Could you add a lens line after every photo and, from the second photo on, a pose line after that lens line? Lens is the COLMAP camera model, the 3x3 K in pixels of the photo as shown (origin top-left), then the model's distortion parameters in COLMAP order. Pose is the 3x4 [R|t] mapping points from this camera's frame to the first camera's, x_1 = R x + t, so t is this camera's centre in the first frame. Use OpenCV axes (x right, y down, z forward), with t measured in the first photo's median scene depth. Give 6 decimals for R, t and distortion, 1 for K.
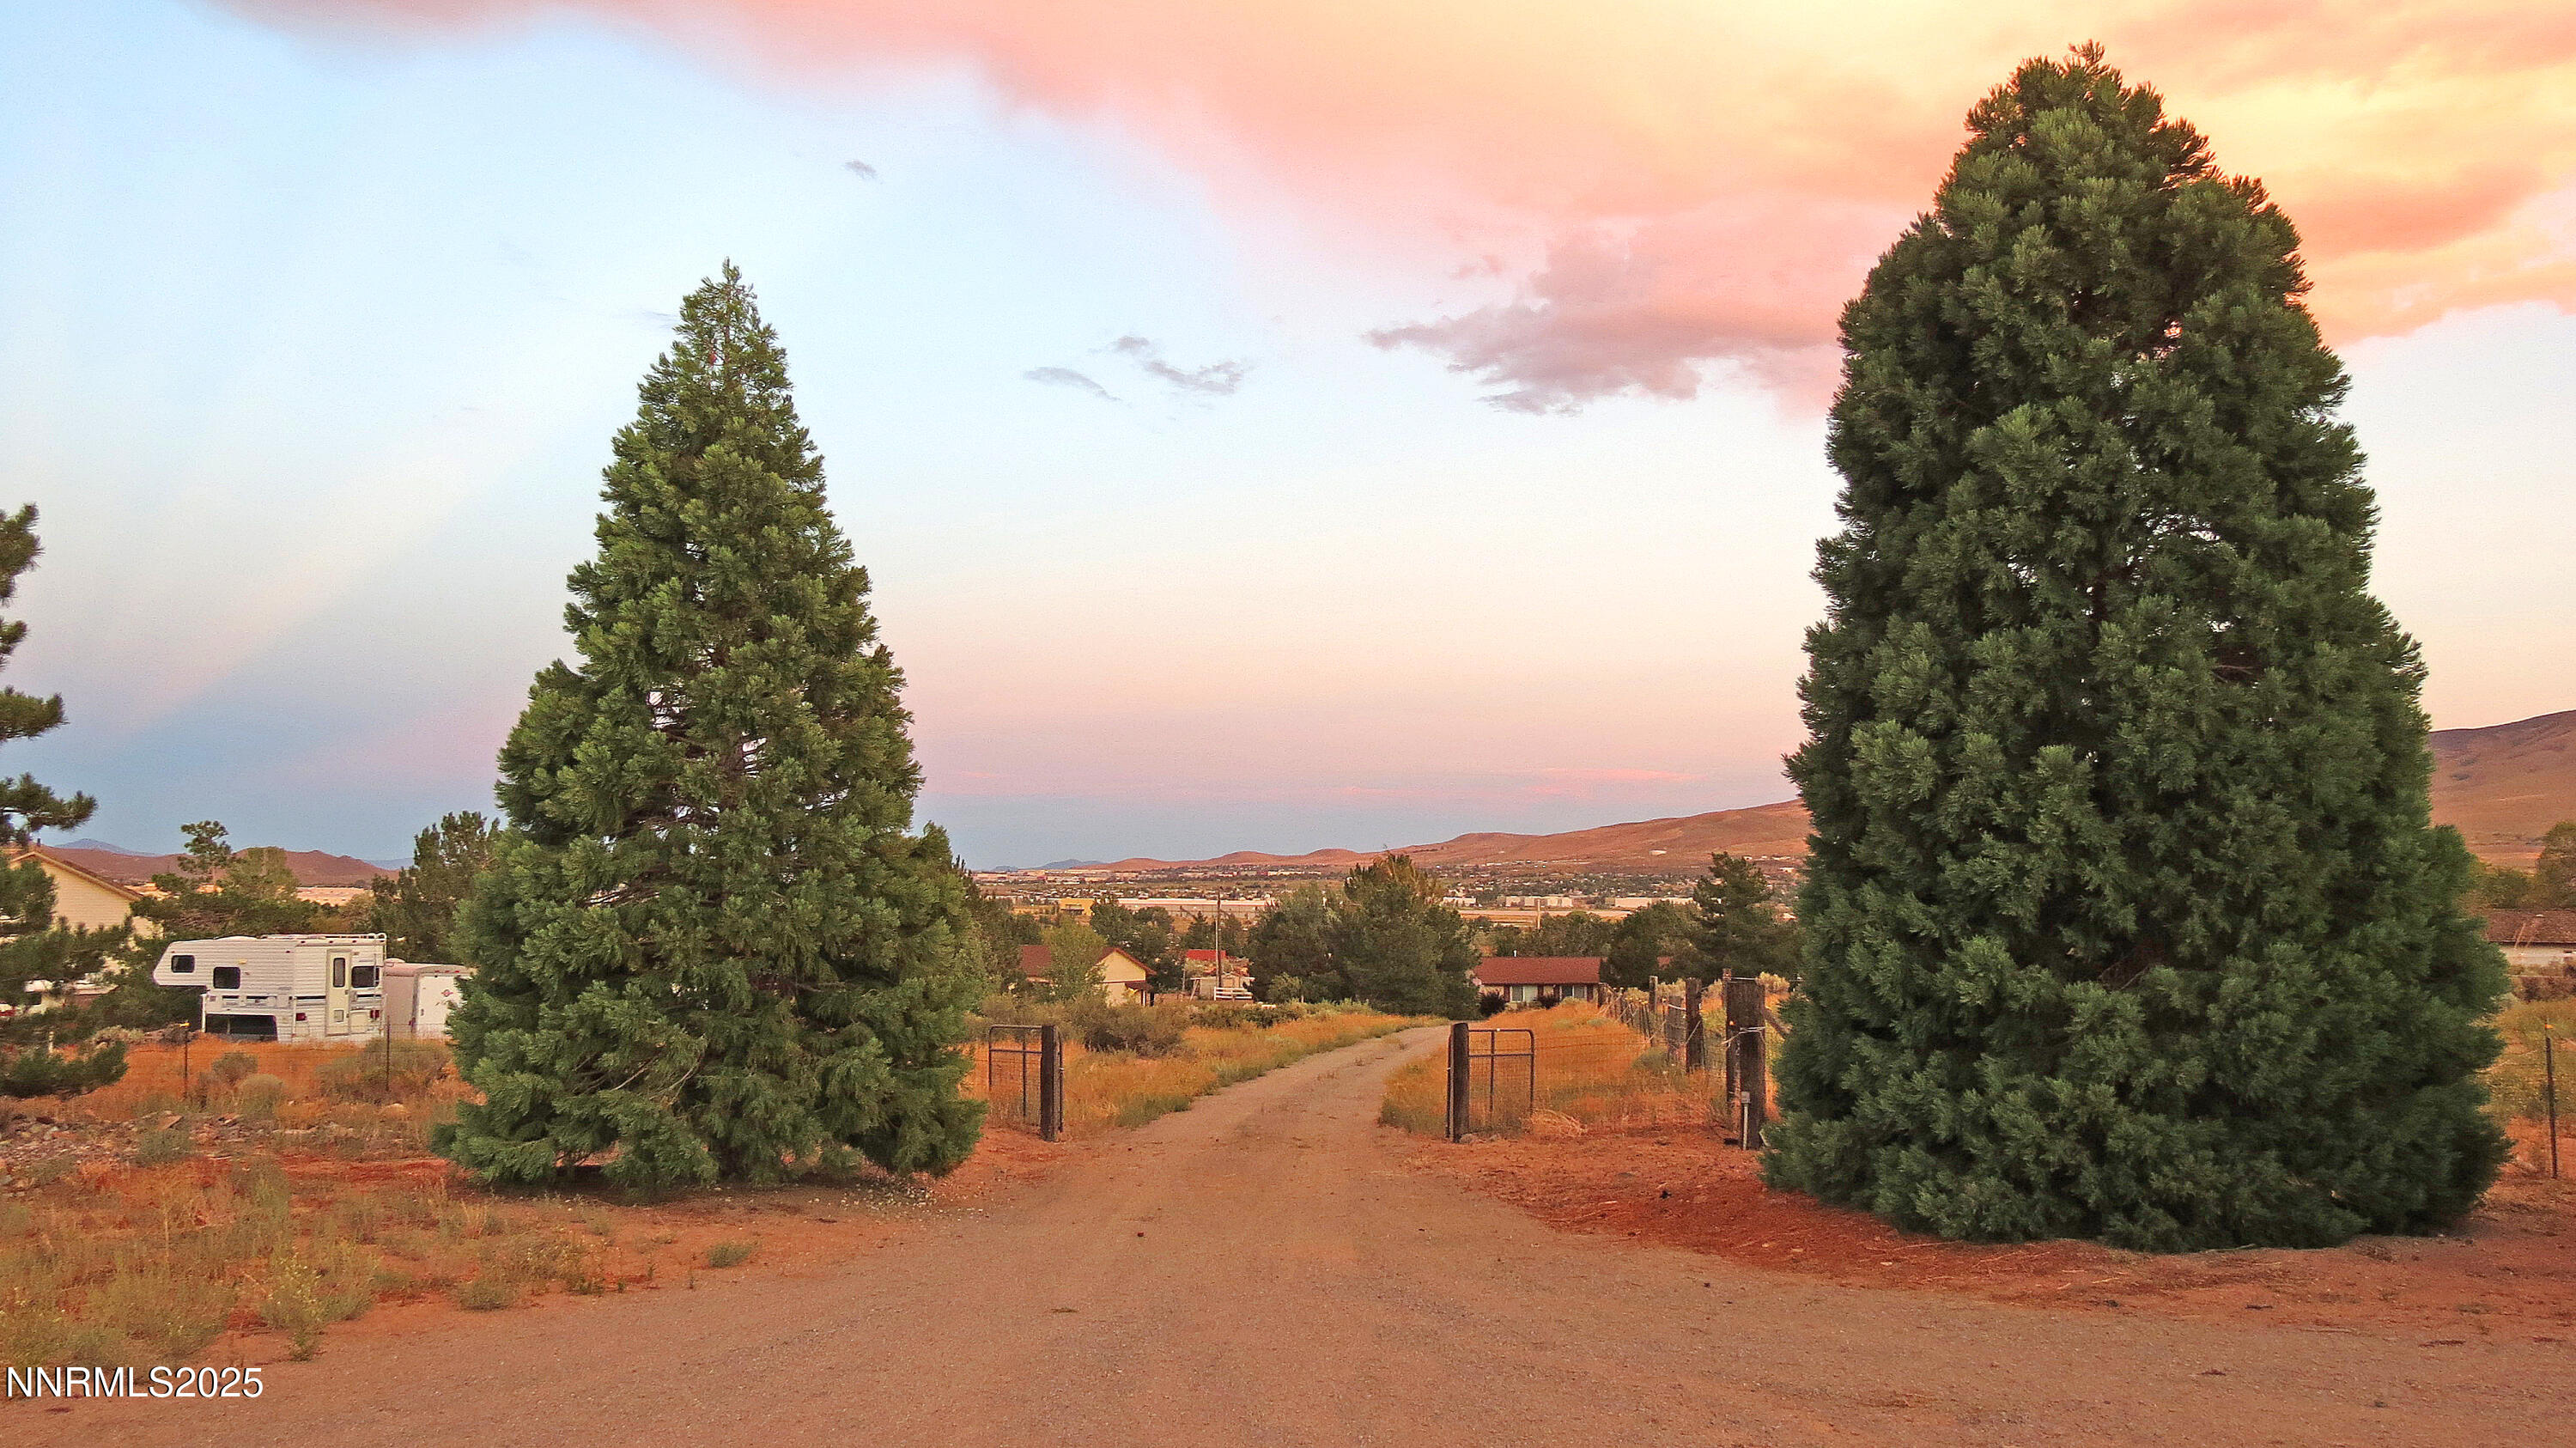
lens RADIAL K [[2547.1, 0, 1285.3], [0, 2547.1, 718.5], [0, 0, 1]] dist [-0.136858, 0.000000]
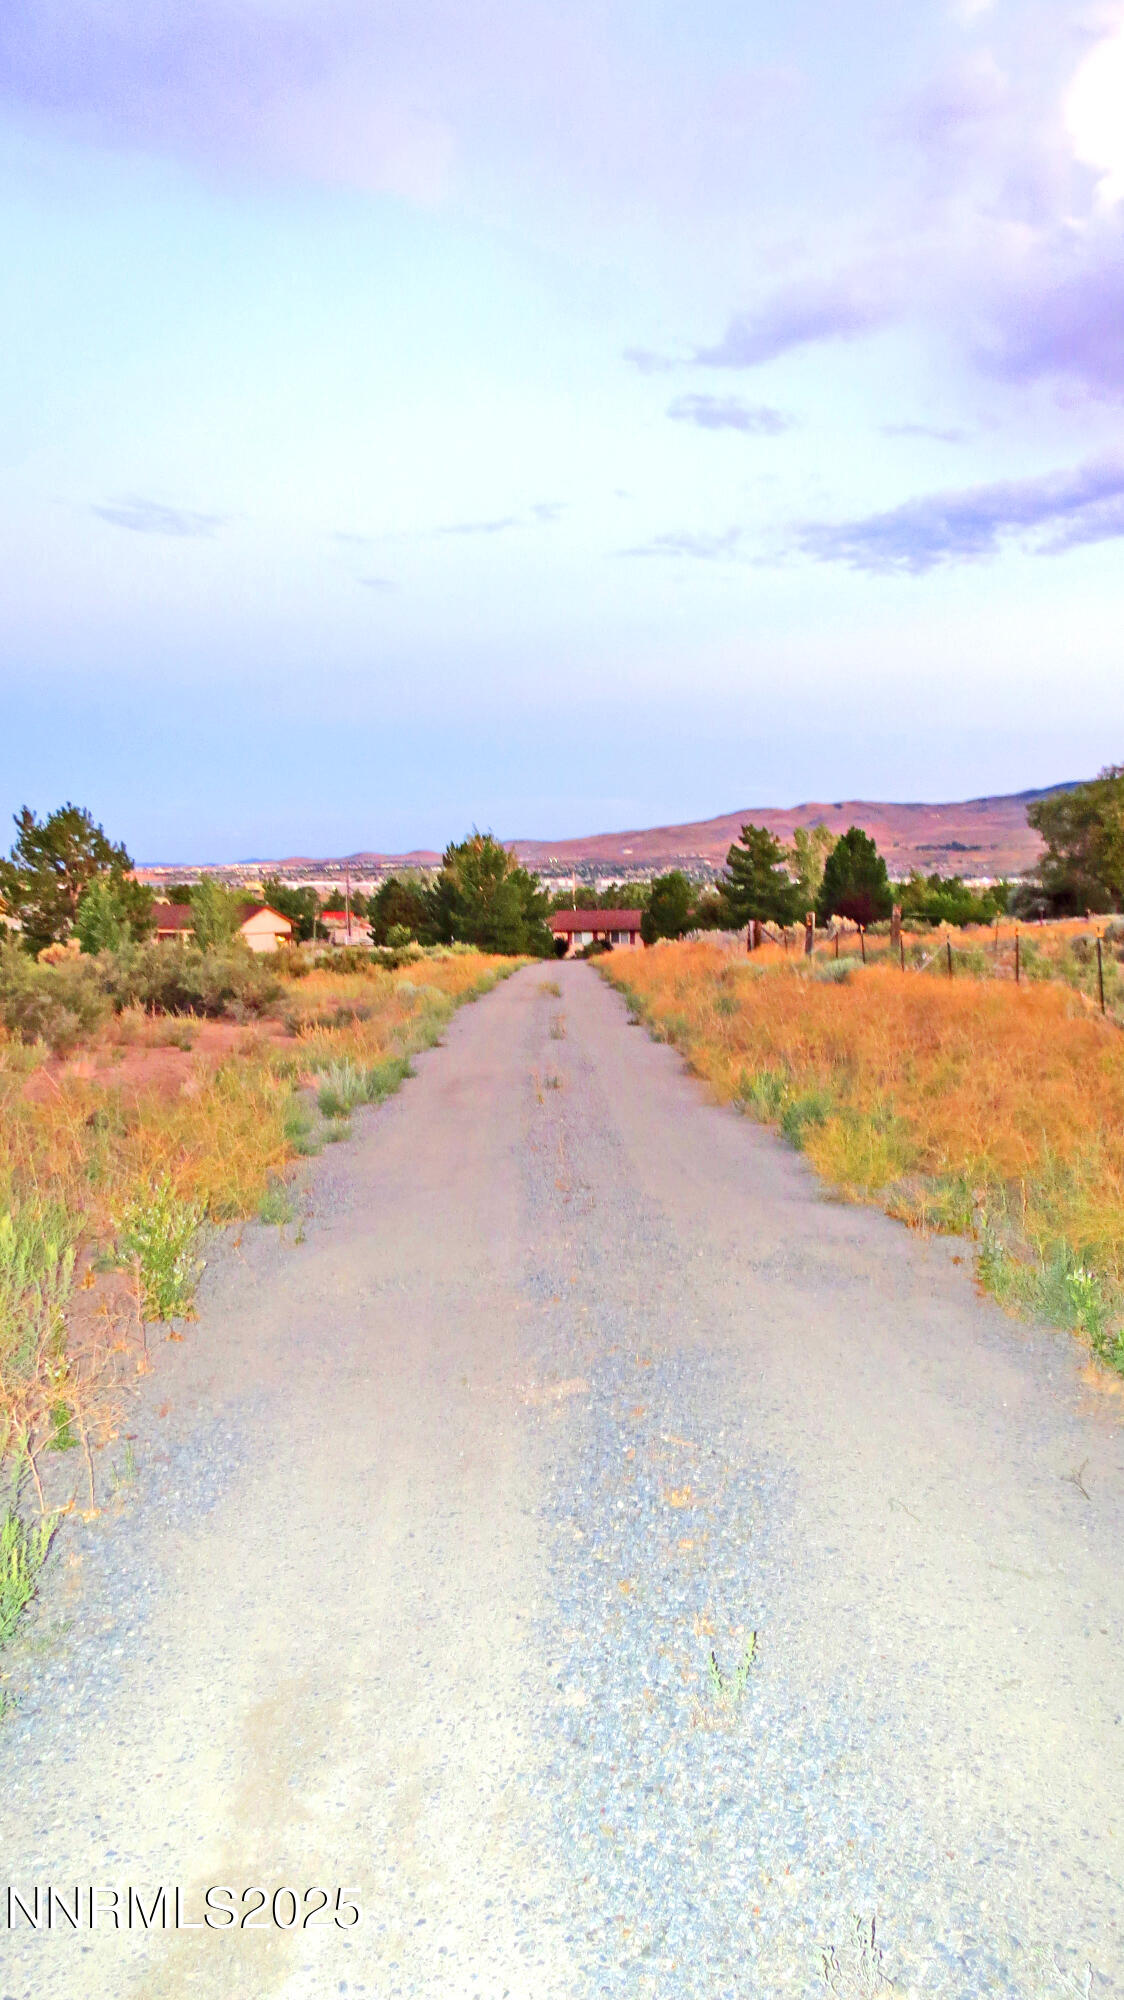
lens RADIAL K [[1403.4, 0, 567.2], [0, 1403.4, 996.1], [0, 0, 1]] dist [-0.036157, 0.012360]
pose [[0.991996, -0.016514, 0.125187, -0.004976], [-0.001882, 0.989368, 0.145423, 0.031756], [-0.126257, -0.144494, 0.981418, 0.277784]]
